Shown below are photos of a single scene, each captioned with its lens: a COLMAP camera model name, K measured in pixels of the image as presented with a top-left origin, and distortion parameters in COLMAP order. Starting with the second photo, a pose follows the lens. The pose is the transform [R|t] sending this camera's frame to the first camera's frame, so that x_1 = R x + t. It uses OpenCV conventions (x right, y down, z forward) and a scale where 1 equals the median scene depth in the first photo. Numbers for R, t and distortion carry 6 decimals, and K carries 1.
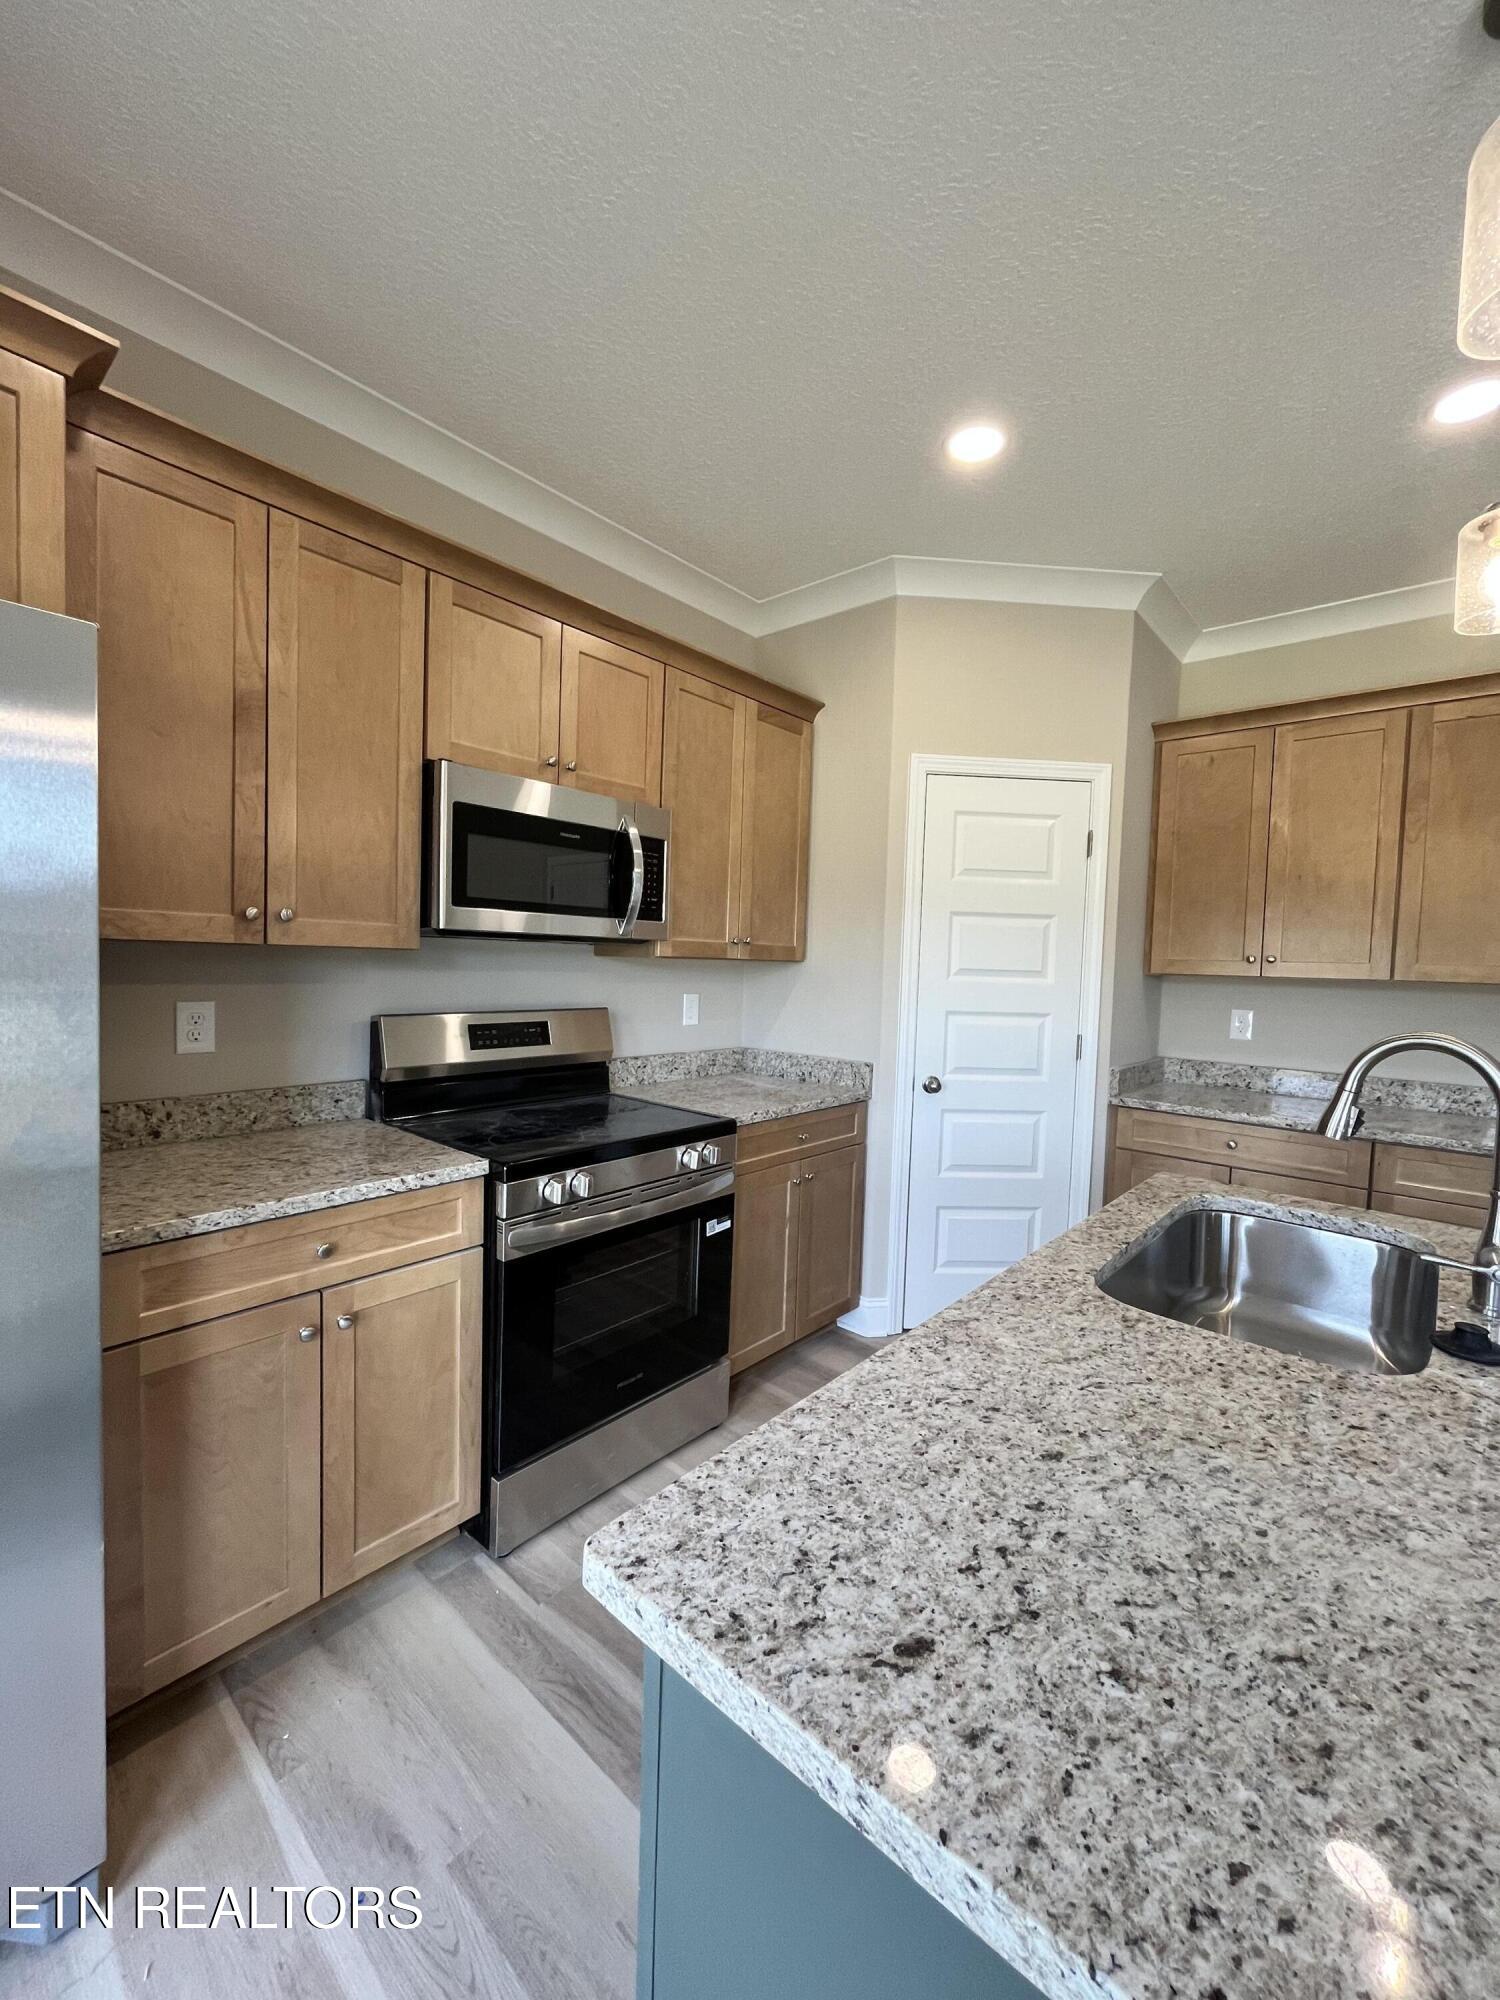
lens RADIAL K [[802.4, 0, 750.8], [0, 802.4, 992.2], [0, 0, 1]] dist [-0.008813, 0.000467]
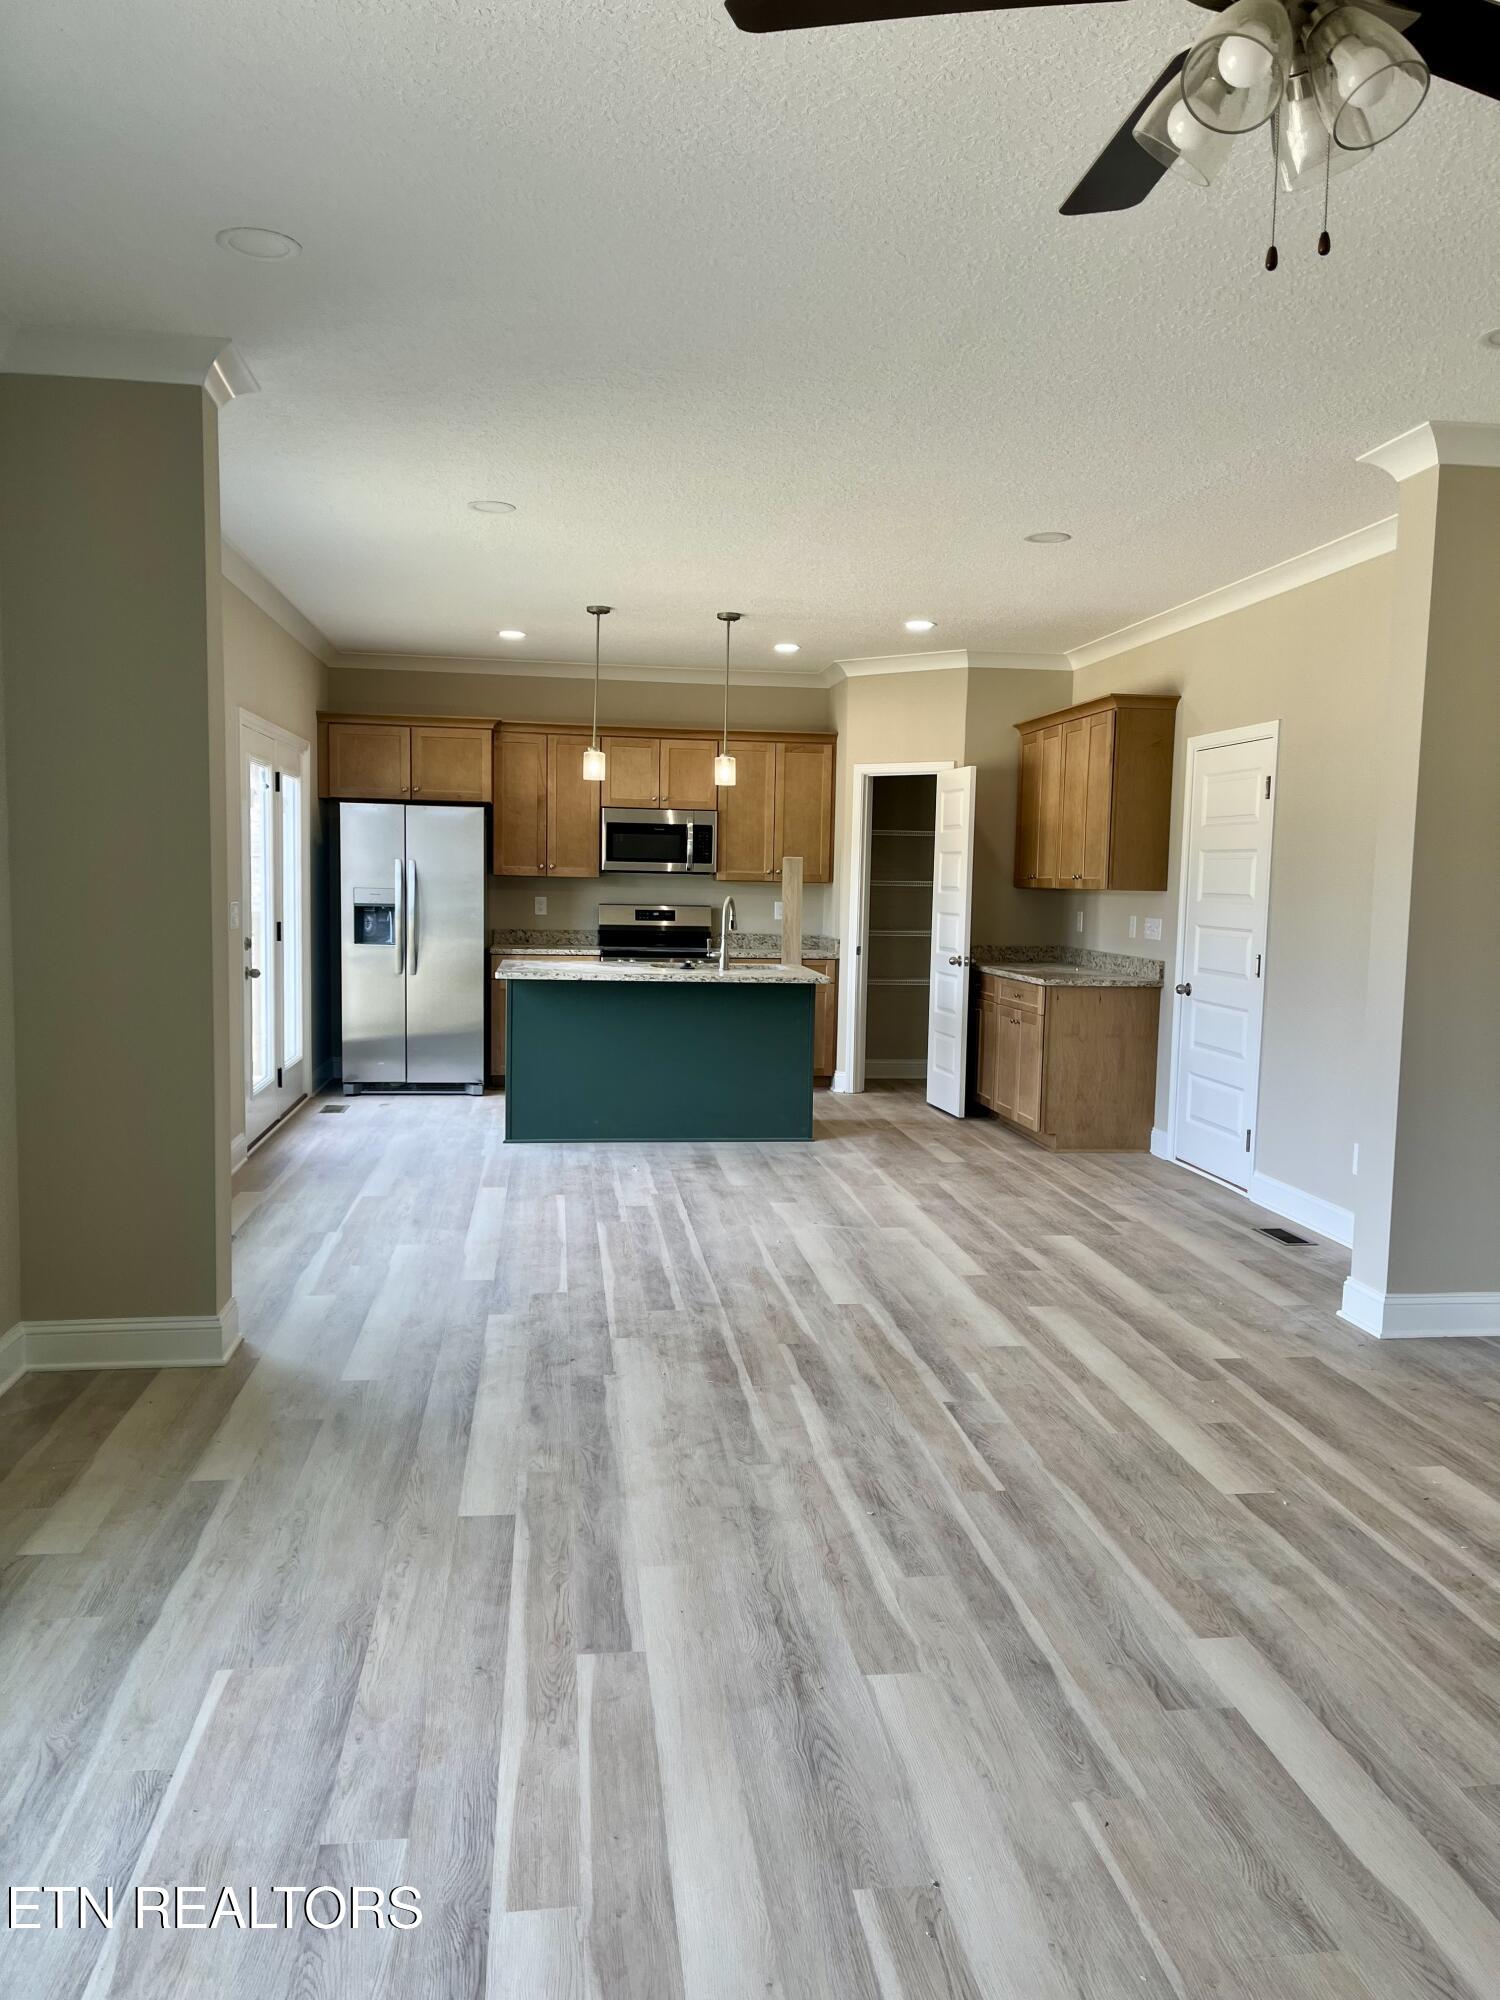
lens RADIAL K [[1507.1, 0, 751.4], [0, 1507.1, 1004.9], [0, 0, 1]] dist [0.048700, -0.005031]
pose [[0.748730, 0.041564, -0.661571, 2.883118], [-0.023719, 0.999073, 0.035925, 0.155269], [0.662451, -0.011207, 0.749022, -2.123689]]
